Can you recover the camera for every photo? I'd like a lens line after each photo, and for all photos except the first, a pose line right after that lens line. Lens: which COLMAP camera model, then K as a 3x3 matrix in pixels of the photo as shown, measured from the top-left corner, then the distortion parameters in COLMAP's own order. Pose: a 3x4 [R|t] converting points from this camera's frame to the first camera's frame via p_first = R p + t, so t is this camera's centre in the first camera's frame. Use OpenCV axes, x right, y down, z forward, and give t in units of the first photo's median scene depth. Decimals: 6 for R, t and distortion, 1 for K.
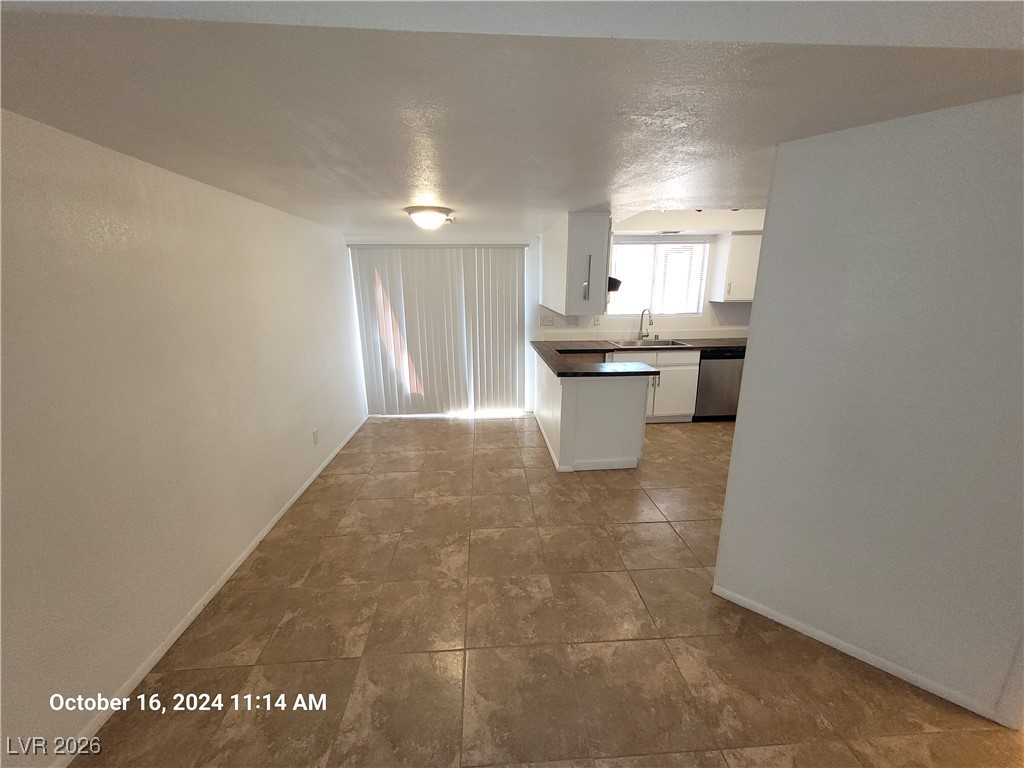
lens RADIAL K [[402.6, 0, 512.0], [0, 402.6, 384.0], [0, 0, 1]] dist [0.011410, -0.000398]
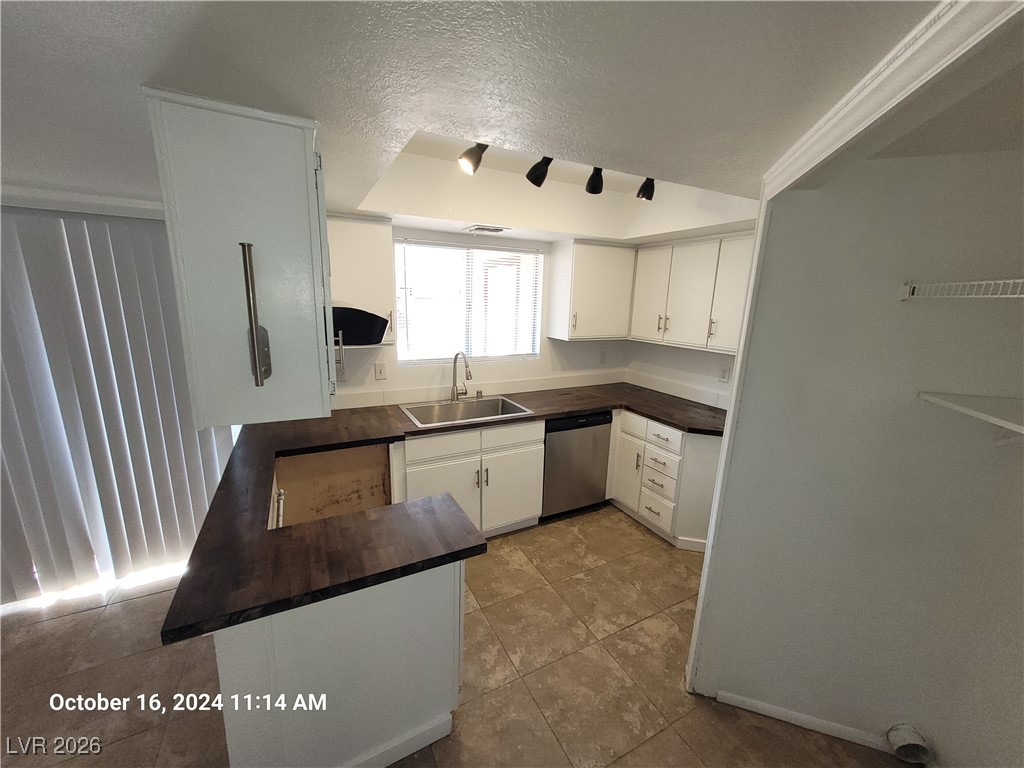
lens RADIAL K [[402.6, 0, 512.0], [0, 402.6, 384.0], [0, 0, 1]] dist [0.011410, -0.000398]
pose [[0.914614, -0.051949, 0.400978, 0.159226], [0.059913, 0.998177, -0.007339, -0.130392], [-0.399865, 0.030736, 0.916058, 0.415851]]
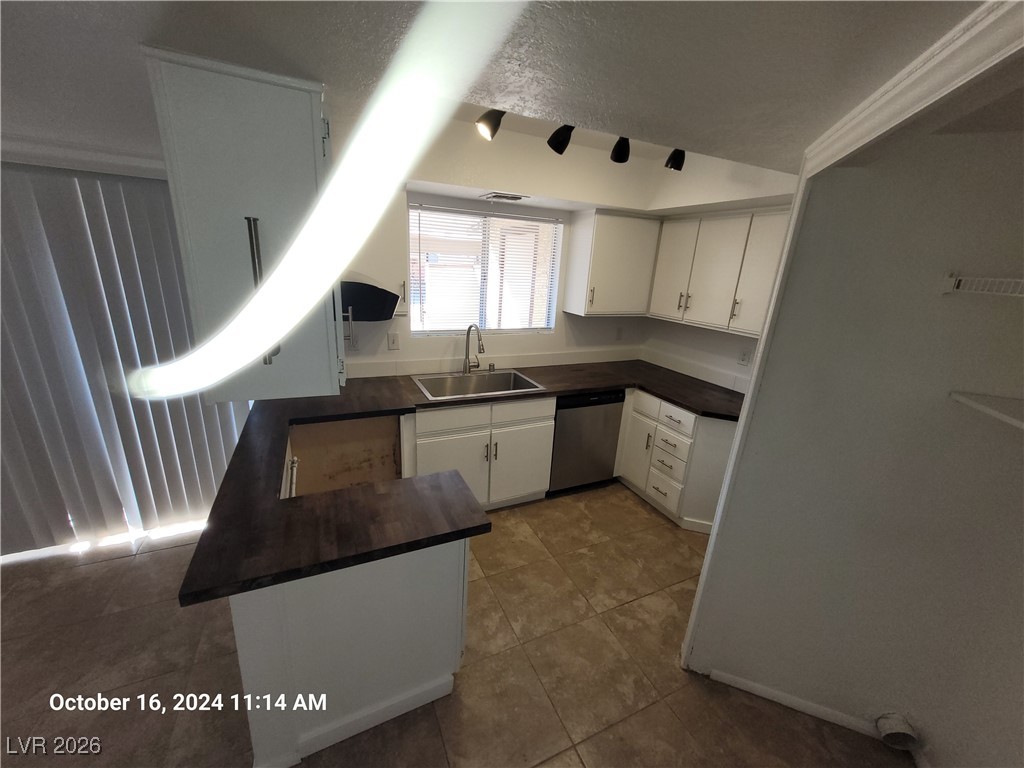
lens RADIAL K [[402.6, 0, 512.0], [0, 402.6, 384.0], [0, 0, 1]] dist [0.011410, -0.000398]
pose [[0.930041, -0.046754, 0.364470, 0.164543], [0.022292, 0.997224, 0.071039, -0.141014], [-0.366780, -0.057945, 0.928501, 0.419365]]
